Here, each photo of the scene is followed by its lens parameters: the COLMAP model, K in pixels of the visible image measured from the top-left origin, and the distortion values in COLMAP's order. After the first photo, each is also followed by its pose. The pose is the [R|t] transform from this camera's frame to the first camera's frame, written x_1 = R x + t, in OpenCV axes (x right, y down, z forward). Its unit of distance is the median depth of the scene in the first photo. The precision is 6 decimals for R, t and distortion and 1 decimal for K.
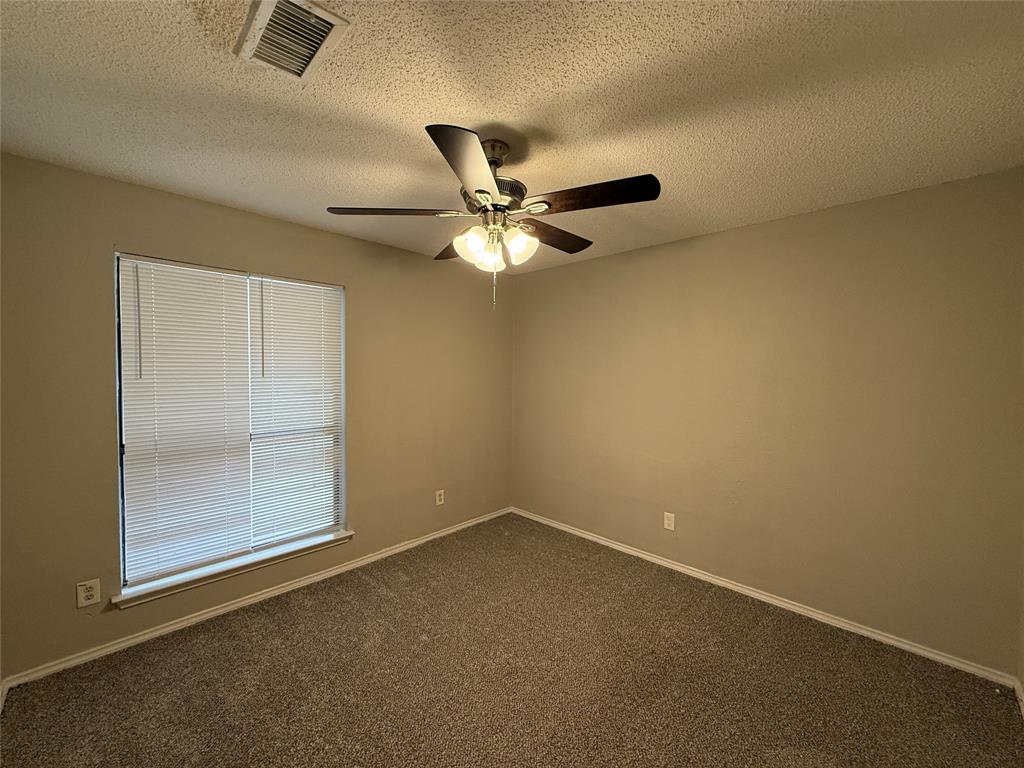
lens RADIAL K [[407.9, 0, 511.4], [0, 407.9, 382.4], [0, 0, 1]] dist [0.000079, 0.000406]
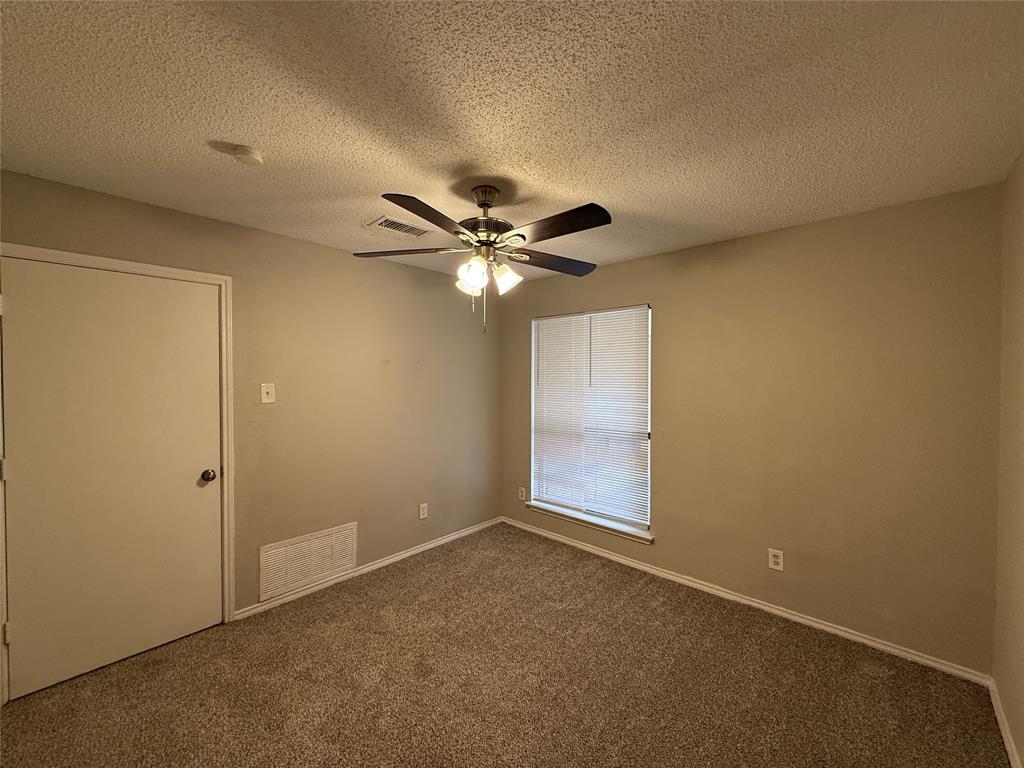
lens RADIAL K [[407.9, 0, 511.4], [0, 407.9, 382.4], [0, 0, 1]] dist [0.000079, 0.000406]
pose [[0.044739, 0.020962, -0.998779, 0.739011], [-0.037669, 0.999104, 0.019282, -0.046154], [0.998288, 0.036760, 0.045489, 0.672606]]
